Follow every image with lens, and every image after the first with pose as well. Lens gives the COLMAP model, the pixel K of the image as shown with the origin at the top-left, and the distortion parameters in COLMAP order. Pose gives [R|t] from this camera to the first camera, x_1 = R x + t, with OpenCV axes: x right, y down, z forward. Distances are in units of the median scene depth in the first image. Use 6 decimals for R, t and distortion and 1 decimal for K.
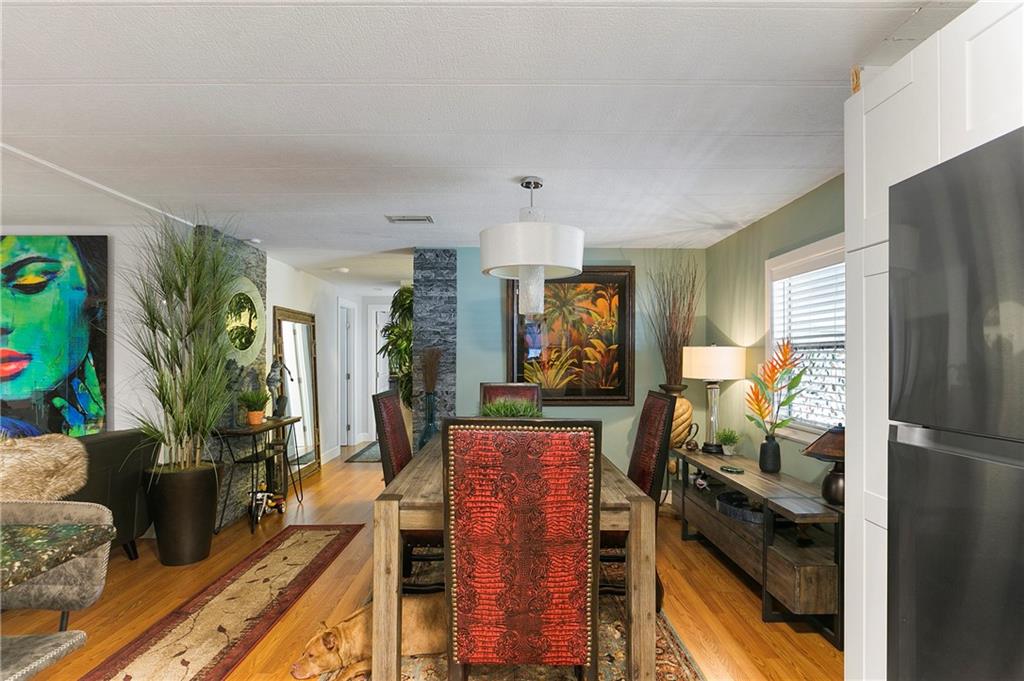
lens RADIAL K [[528.4, 0, 509.0], [0, 528.4, 354.4], [0, 0, 1]] dist [-0.014004, 0.006445]
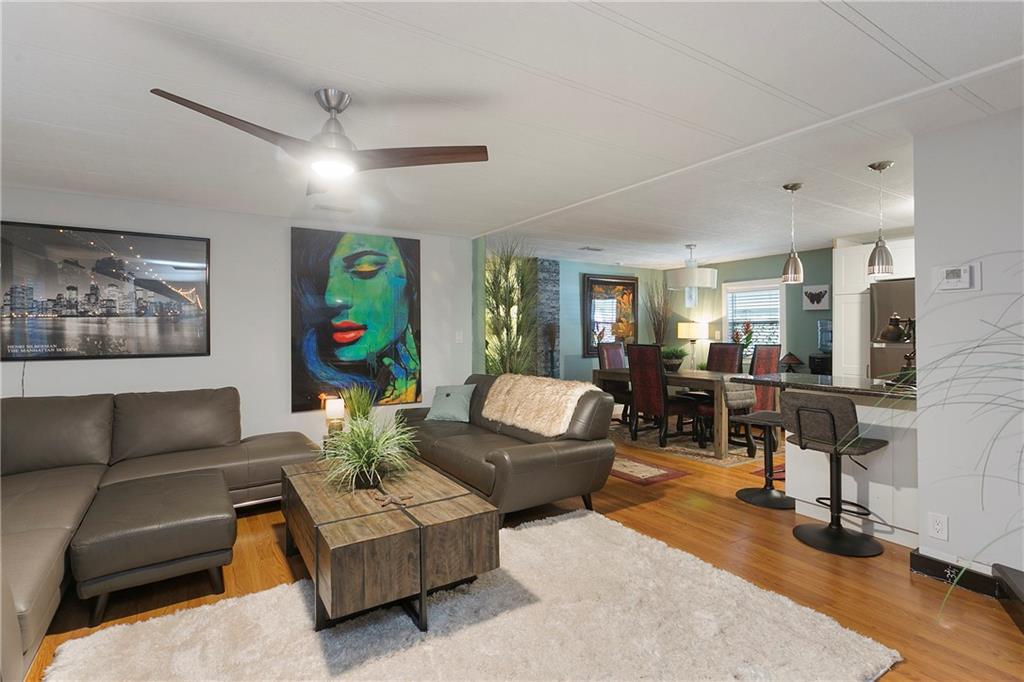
lens RADIAL K [[504.6, 0, 503.4], [0, 504.6, 328.2], [0, 0, 1]] dist [-0.005551, 0.000933]
pose [[0.845063, 0.001098, 0.534666, -1.297186], [-0.000967, 0.999999, -0.000524, 0.007857], [-0.534666, -0.000074, 0.845063, -0.247892]]
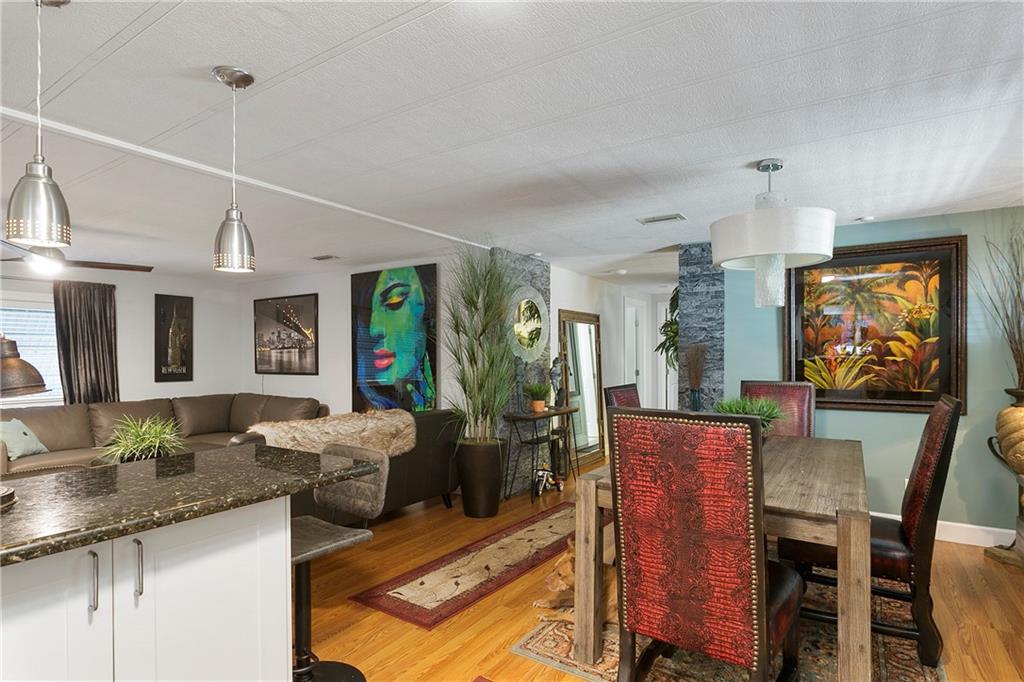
lens RADIAL K [[528.4, 0, 503.3], [0, 528.4, 354.8], [0, 0, 1]] dist [-0.014004, 0.006445]
pose [[0.833198, -0.002747, -0.552968, 0.117170], [0.006152, 0.999972, 0.004302, 0.000909], [0.552941, -0.006986, 0.833191, -0.023540]]
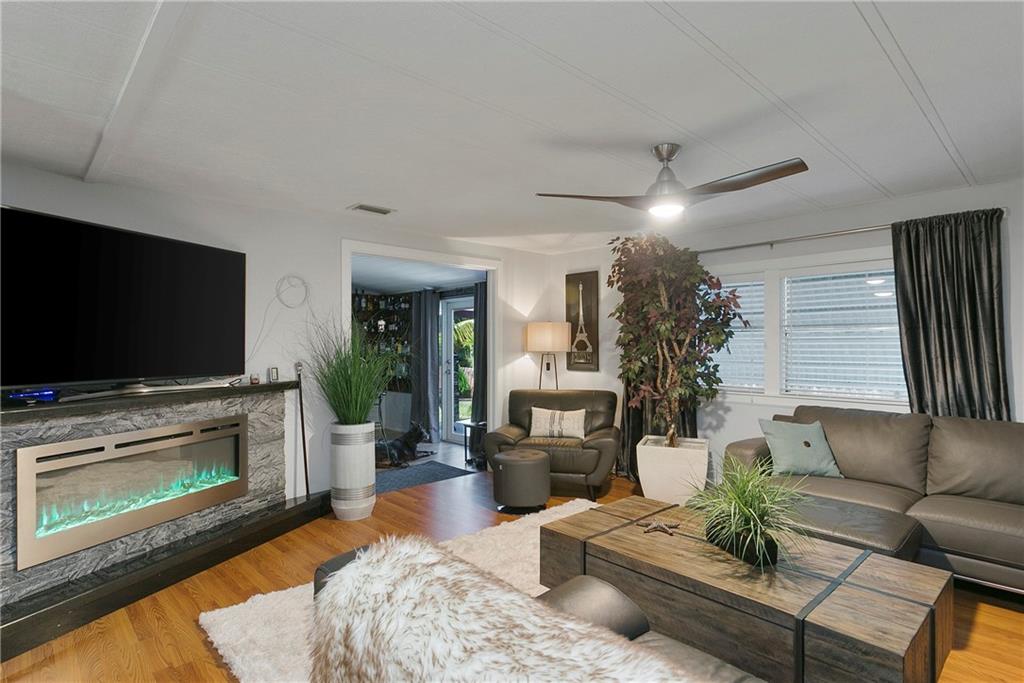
lens RADIAL K [[528.4, 0, 518.7], [0, 528.4, 344.4], [0, 0, 1]] dist [-0.014004, 0.006445]
pose [[-0.720599, 0.006940, -0.693317, -0.518851], [0.010930, 0.999939, -0.001350, 0.008795], [0.693266, -0.008551, -0.720631, 0.711643]]
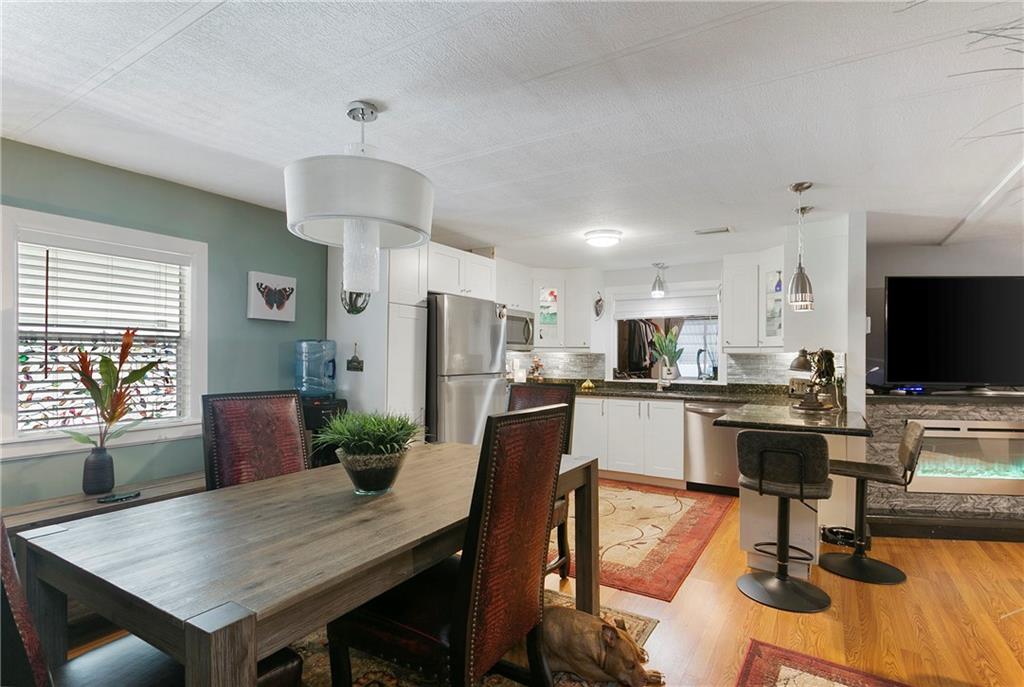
lens RADIAL K [[504.6, 0, 504.1], [0, 504.6, 355.0], [0, 0, 1]] dist [-0.005551, 0.000933]
pose [[-0.845019, -0.003052, 0.534728, -0.377748], [-0.008378, 0.999937, -0.007533, 0.011034], [-0.534671, -0.010845, -0.844991, 1.124695]]
